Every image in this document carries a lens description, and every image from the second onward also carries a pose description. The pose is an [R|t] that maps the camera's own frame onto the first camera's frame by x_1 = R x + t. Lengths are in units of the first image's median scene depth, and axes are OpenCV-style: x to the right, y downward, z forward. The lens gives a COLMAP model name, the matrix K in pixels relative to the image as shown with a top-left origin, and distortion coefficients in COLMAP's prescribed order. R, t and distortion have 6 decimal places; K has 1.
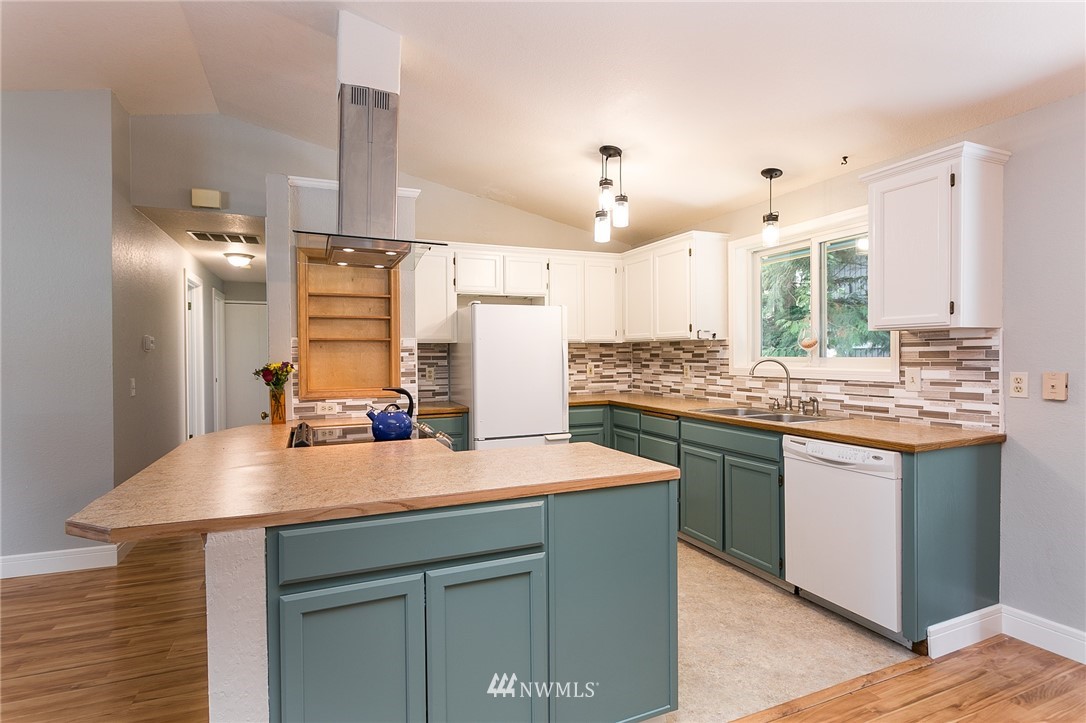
lens RADIAL K [[550.9, 0, 543.0], [0, 550.9, 361.5], [0, 0, 1]] dist [-0.000891, 0.000446]
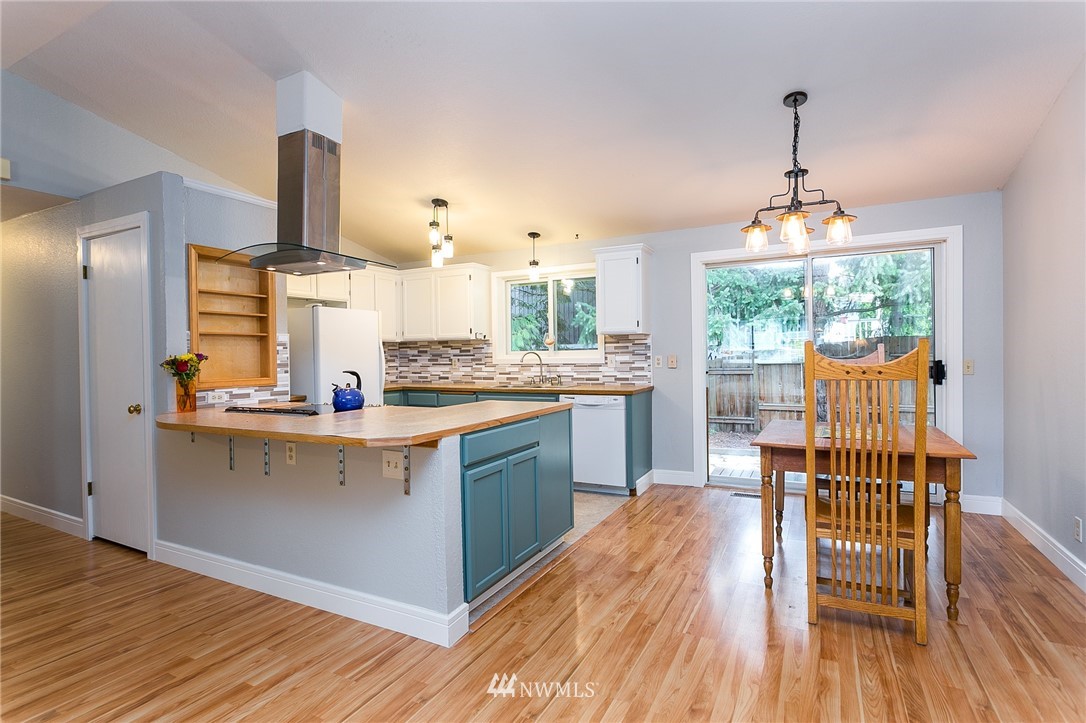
lens RADIAL K [[536.2, 0, 543.0], [0, 536.2, 361.5], [0, 0, 1]] dist [-0.000365, 0.000502]
pose [[0.771626, -0.012231, 0.635959, -0.554904], [0.017360, 0.999848, -0.001834, 0.027364], [-0.635839, 0.012456, 0.771721, -0.210959]]
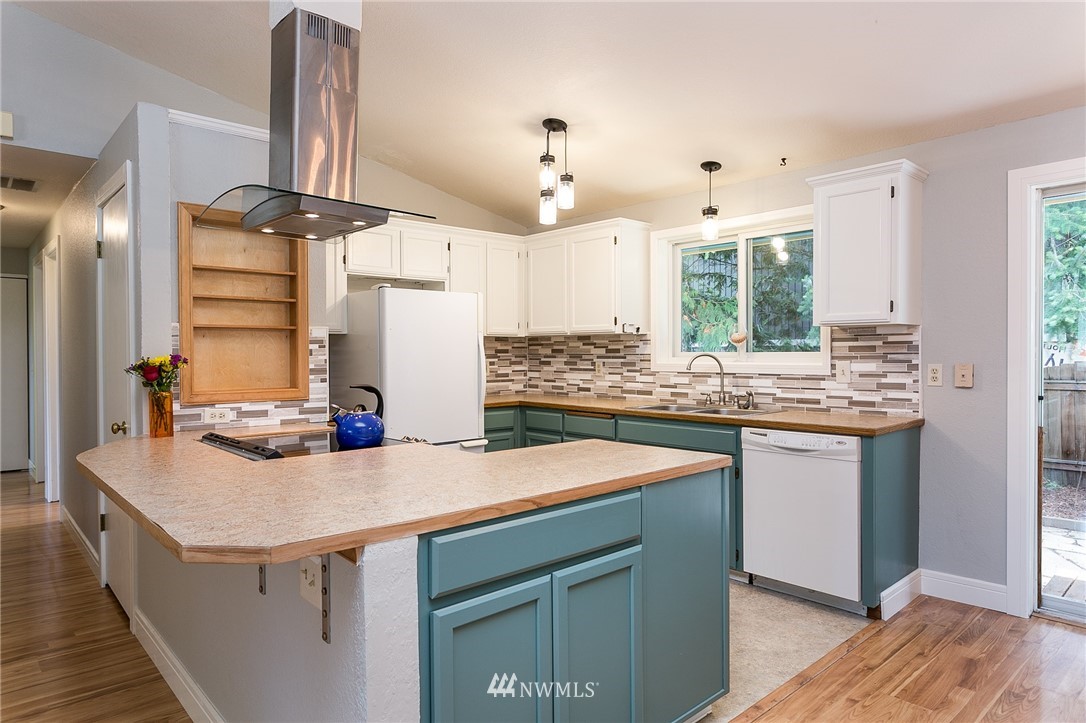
lens RADIAL K [[659.8, 0, 543.0], [0, 659.8, 361.5], [0, 0, 1]] dist [-0.000389, 0.003257]
pose [[0.944429, -0.000888, 0.328713, -0.260103], [0.001318, 0.999999, -0.001087, 0.010614], [-0.328712, 0.001460, 0.944429, -0.022898]]
